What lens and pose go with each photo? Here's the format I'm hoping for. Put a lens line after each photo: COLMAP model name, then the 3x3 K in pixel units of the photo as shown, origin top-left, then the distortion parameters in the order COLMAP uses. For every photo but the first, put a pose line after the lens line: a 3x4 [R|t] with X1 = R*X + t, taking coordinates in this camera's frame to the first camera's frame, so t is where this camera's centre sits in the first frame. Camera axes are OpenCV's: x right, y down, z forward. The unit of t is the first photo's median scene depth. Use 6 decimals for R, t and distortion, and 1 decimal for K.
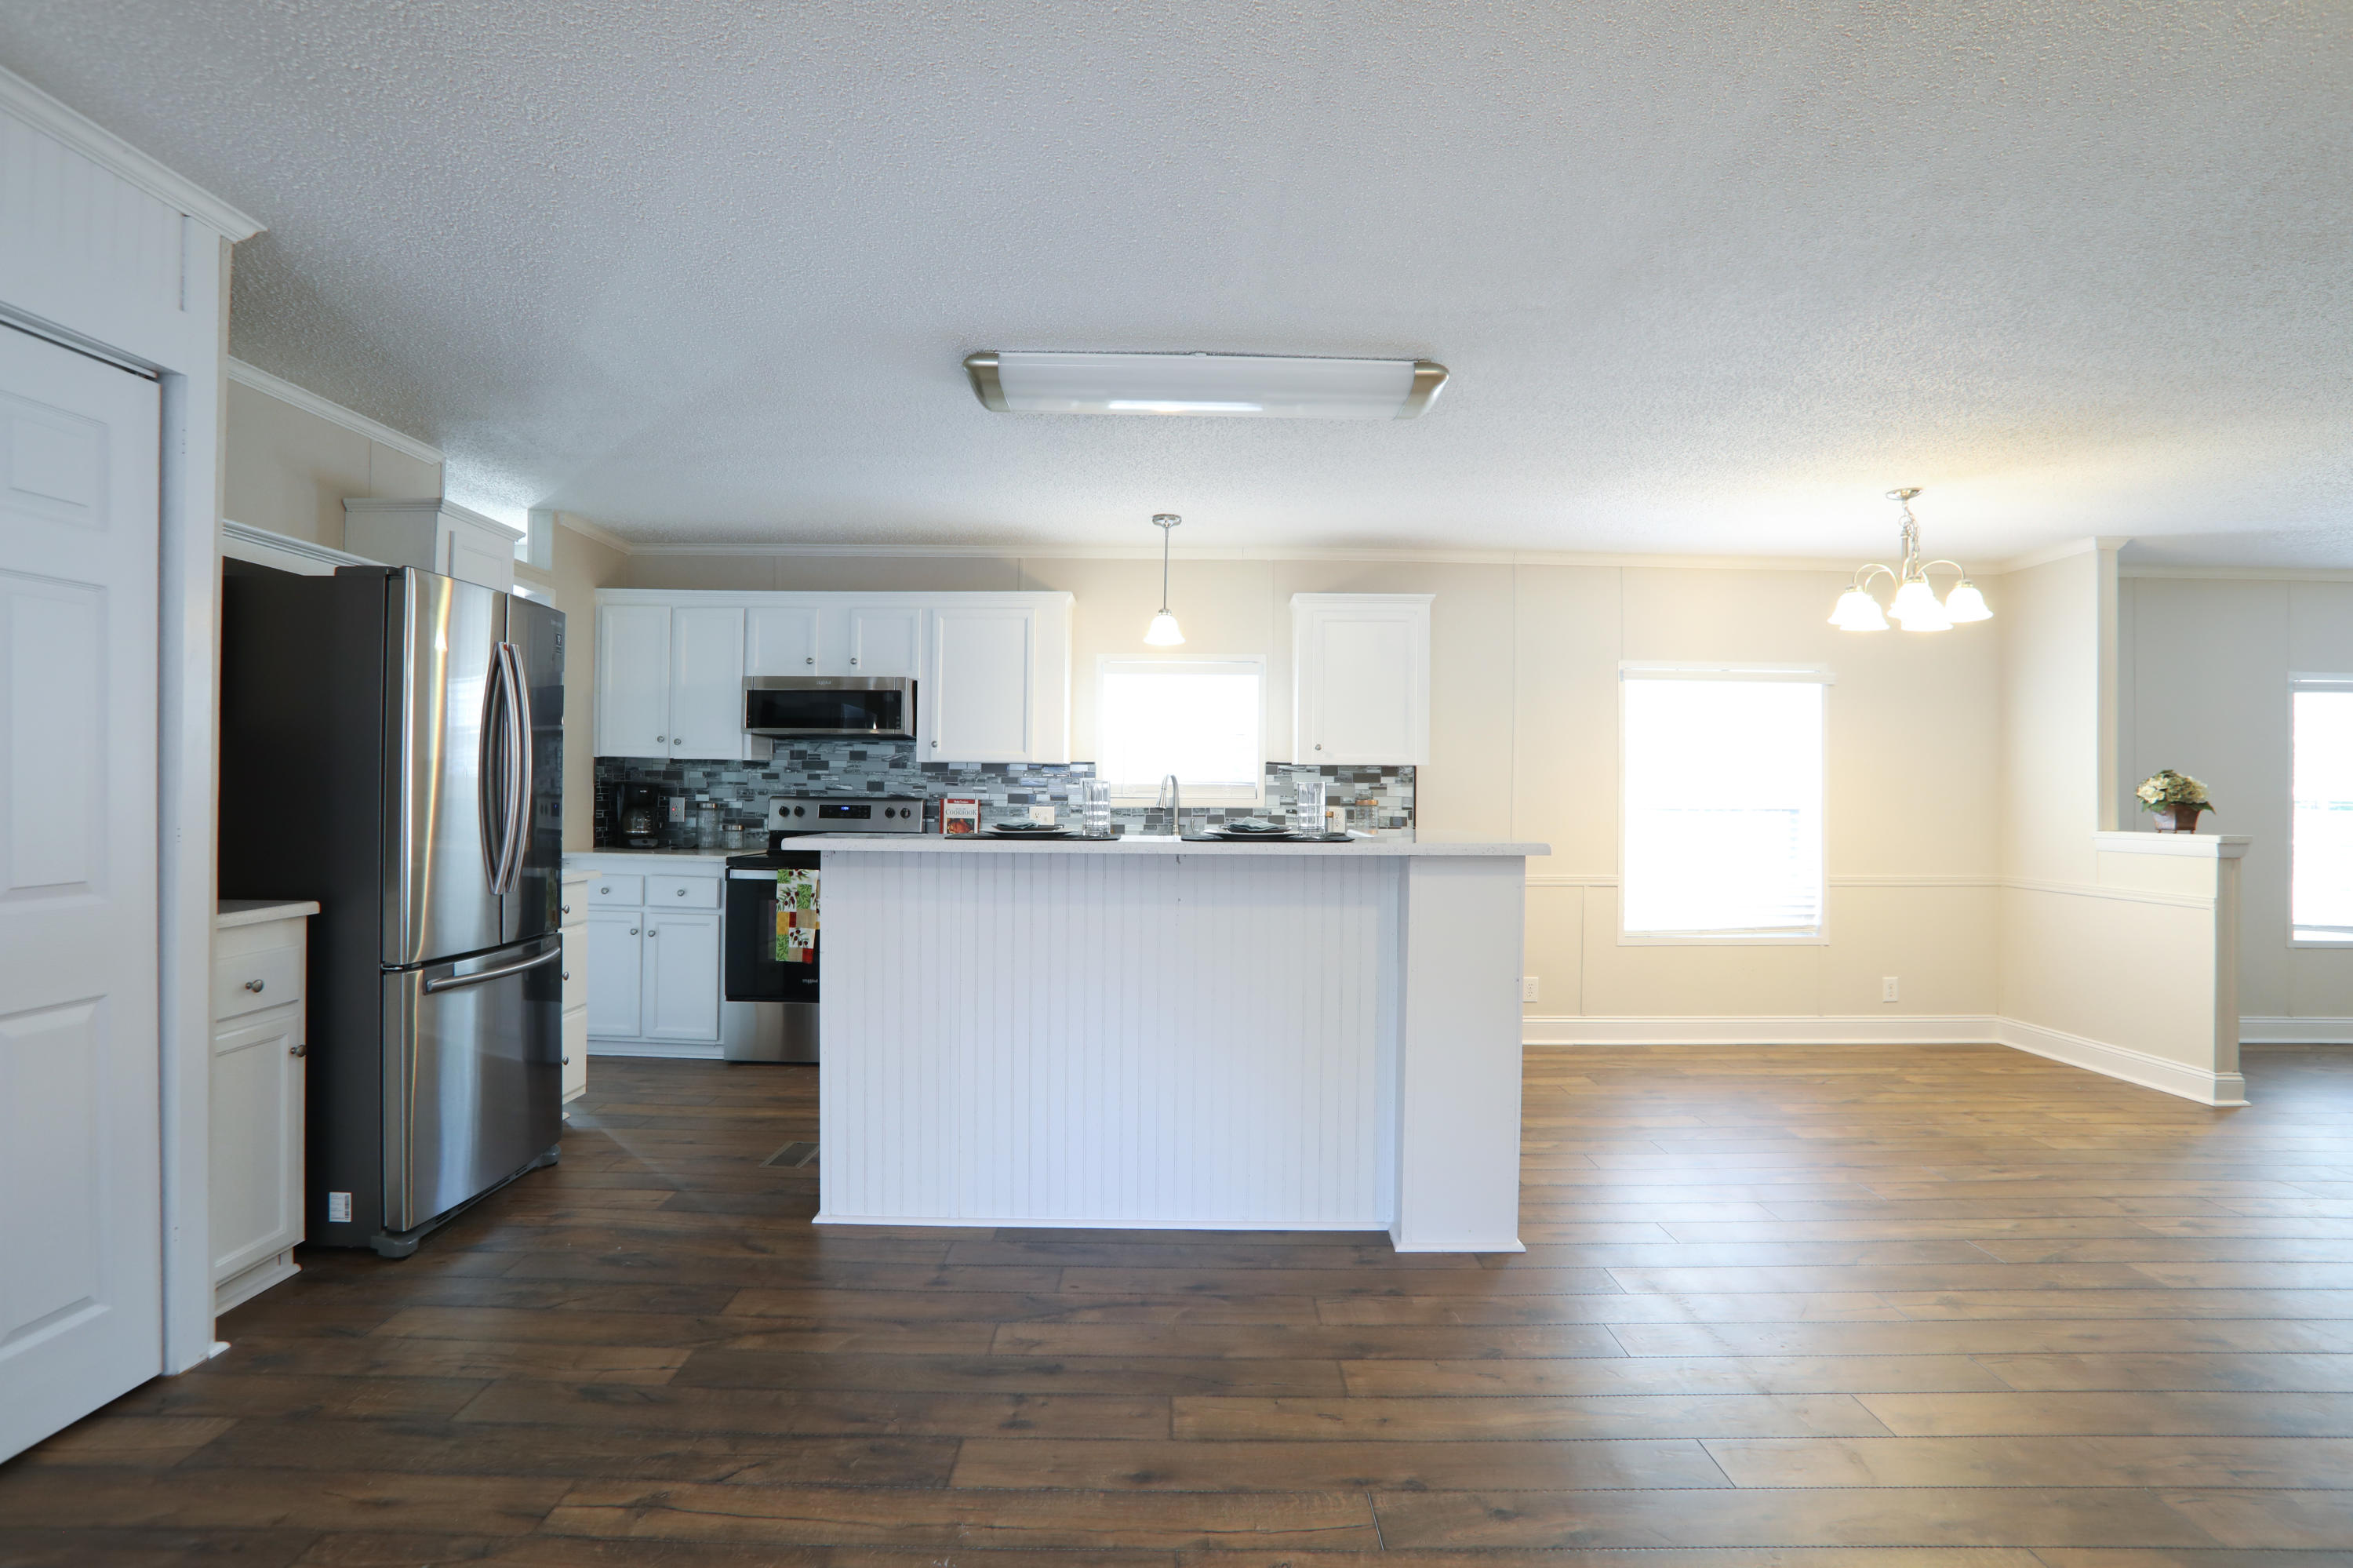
lens RADIAL K [[1163.6, 0, 1176.5], [0, 1163.6, 784.0], [0, 0, 1]] dist [-0.091091, 0.039634]
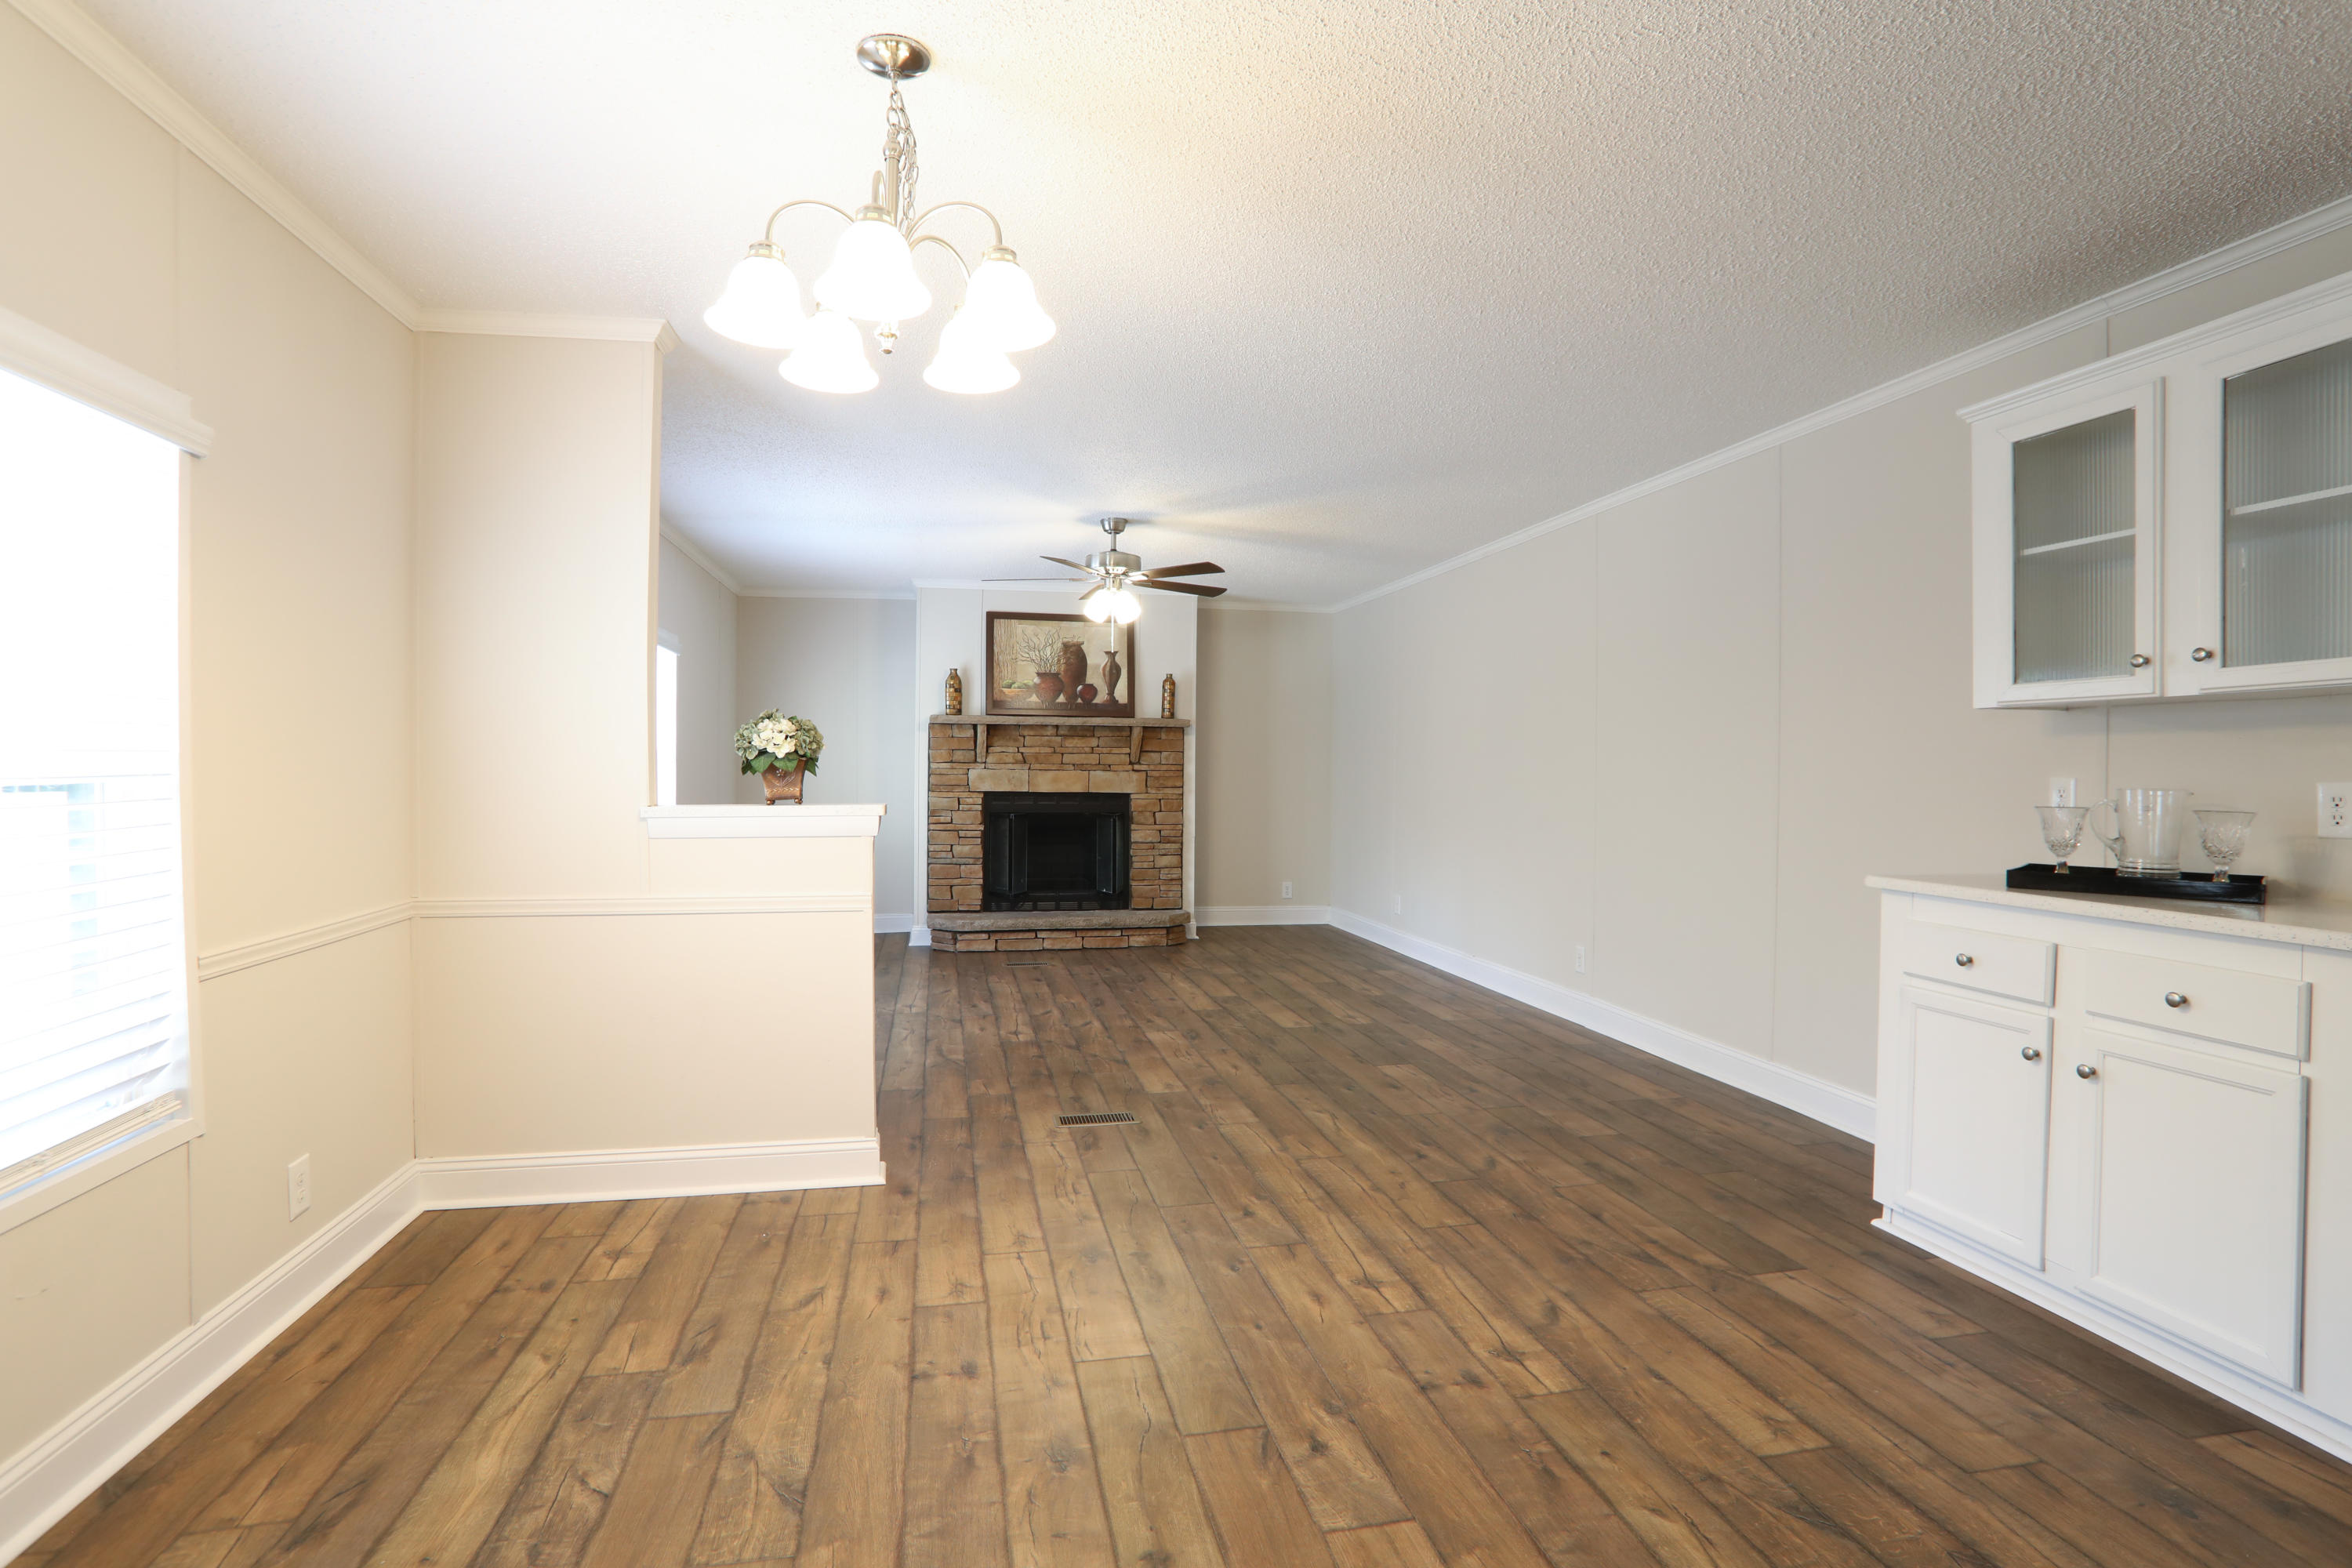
lens RADIAL K [[1163.0, 0, 1176.0], [0, 1163.0, 784.0], [0, 0, 1]] dist [-0.091091, 0.039634]
pose [[-0.191520, -0.026791, 0.981123, 0.145552], [-0.012000, 0.999617, 0.024954, 0.009761], [-0.981415, -0.006994, -0.191768, 0.763066]]
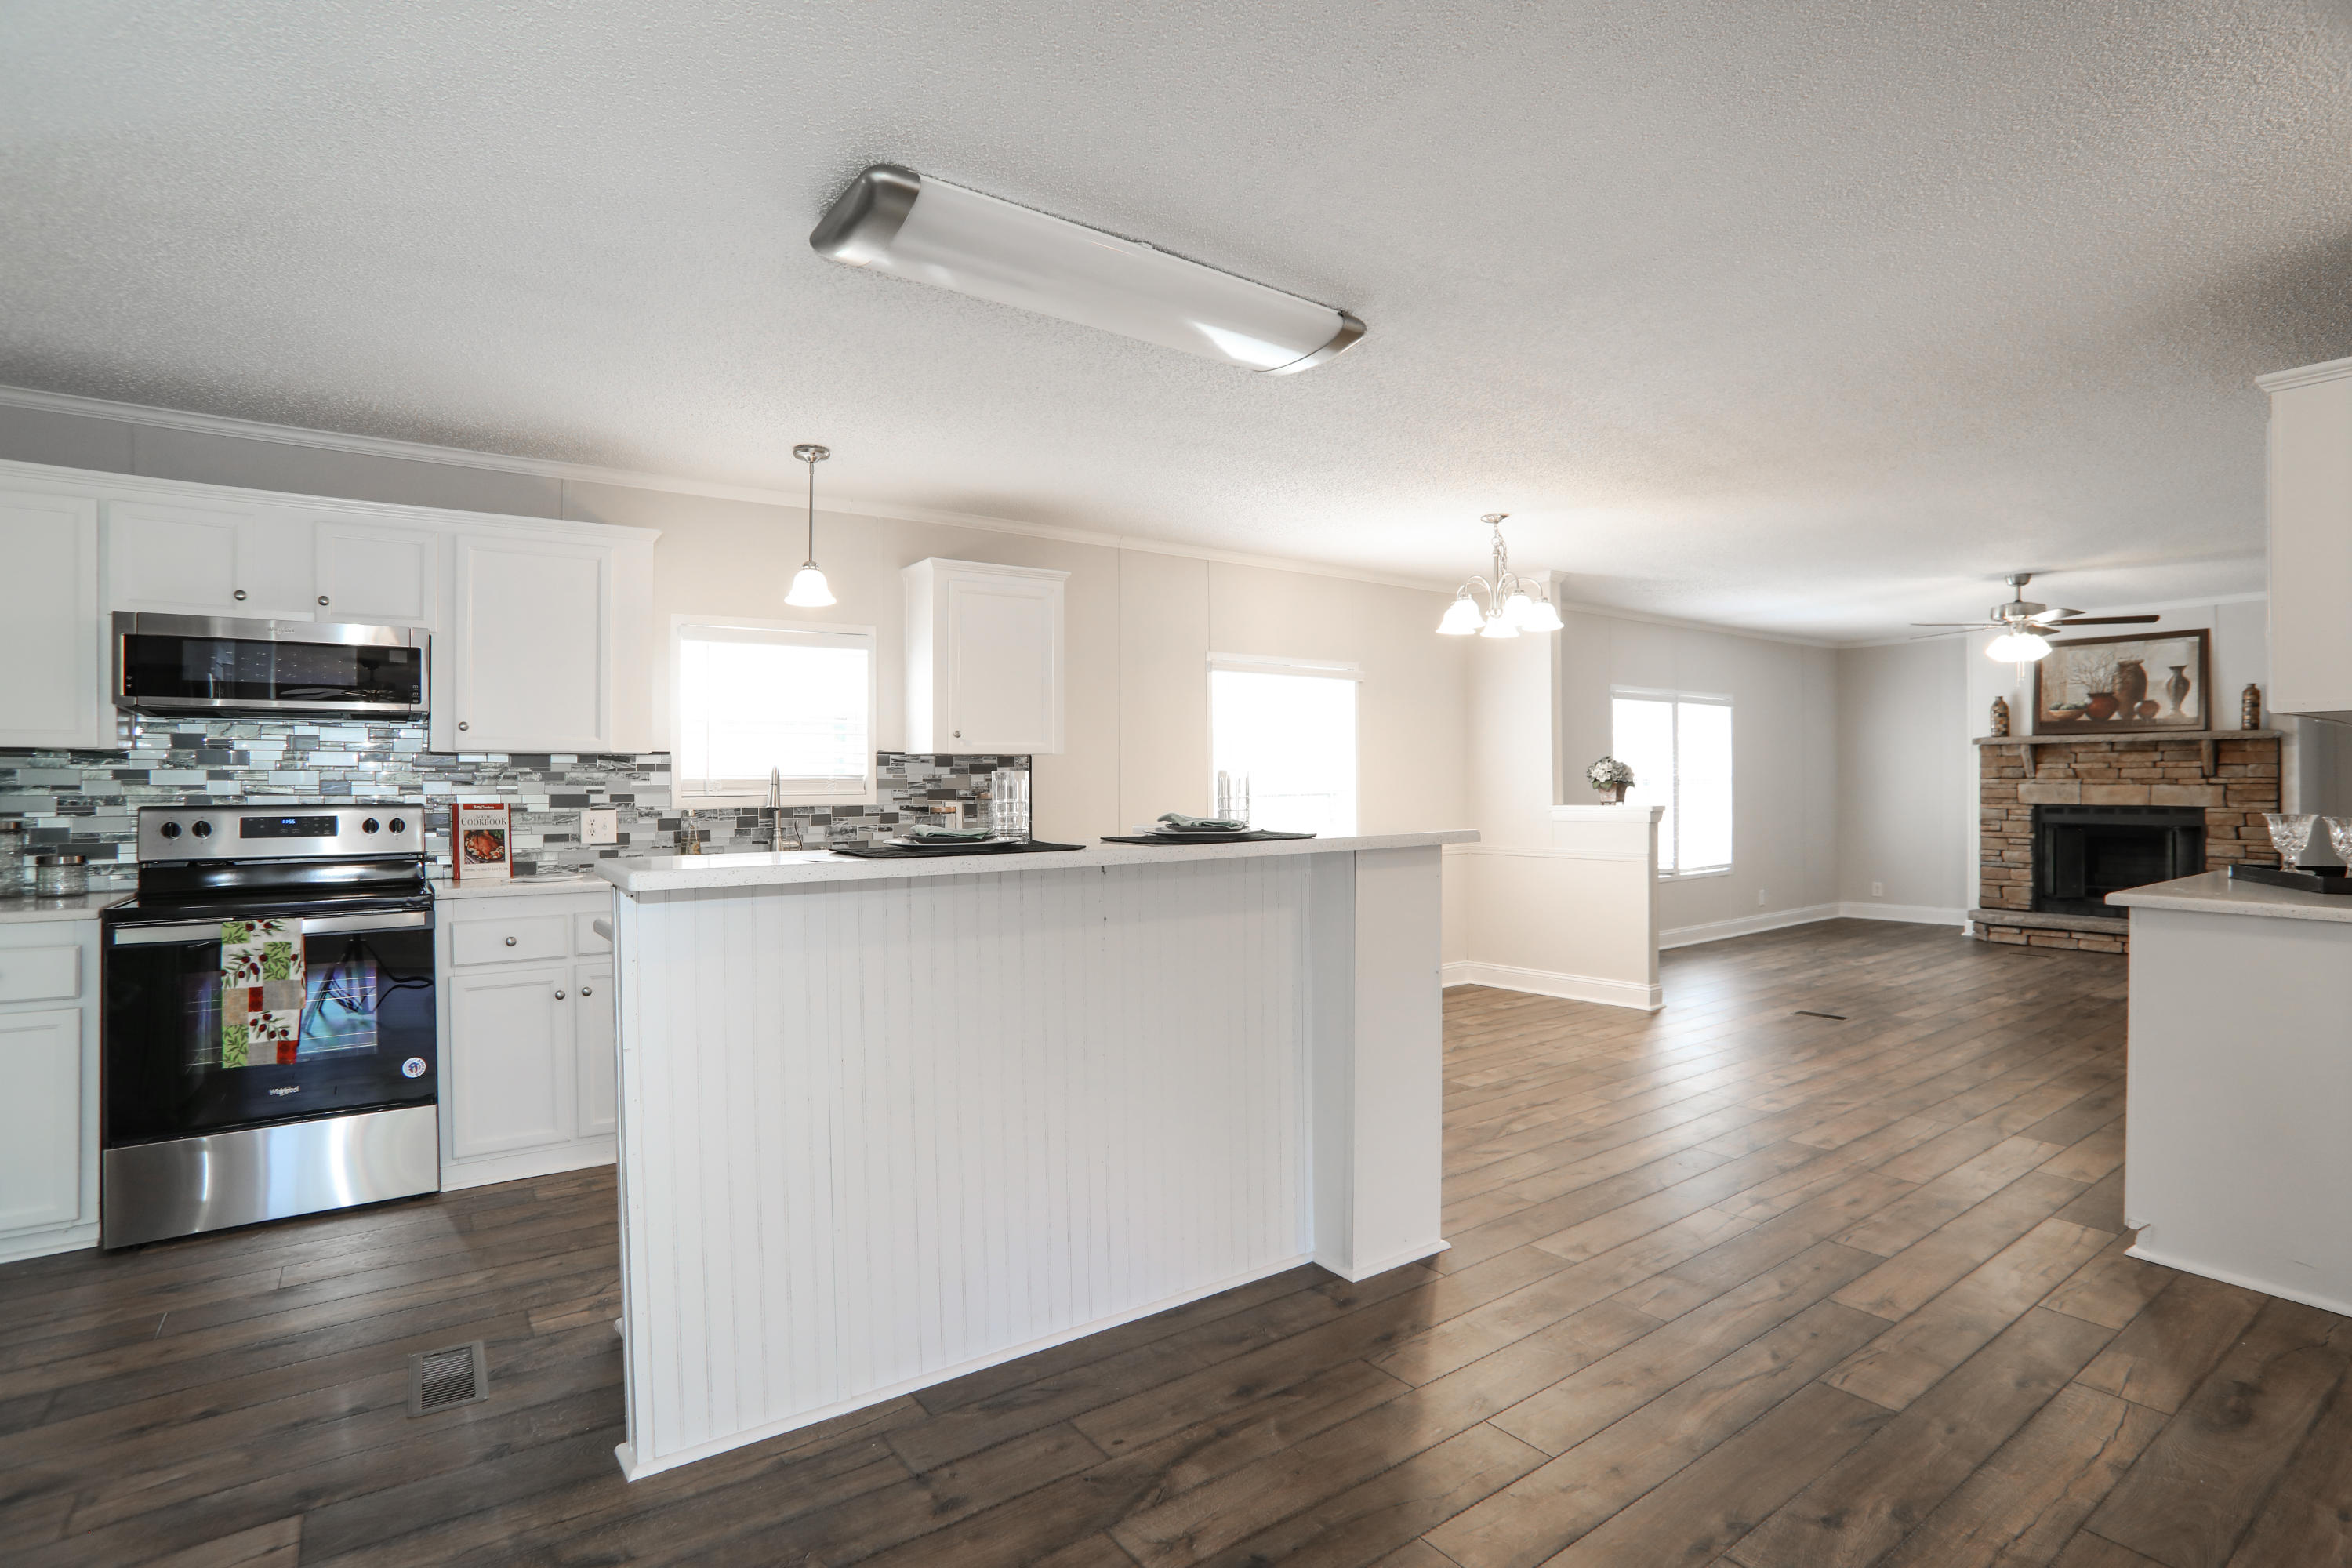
lens RADIAL K [[1143.6, 0, 1176.0], [0, 1143.6, 784.0], [0, 0, 1]] dist [-0.092015, 0.040943]
pose [[0.813401, -0.016687, 0.581464, -0.237044], [0.012813, 0.999860, 0.010770, -0.000907], [-0.581562, -0.001309, 0.813501, 0.189590]]
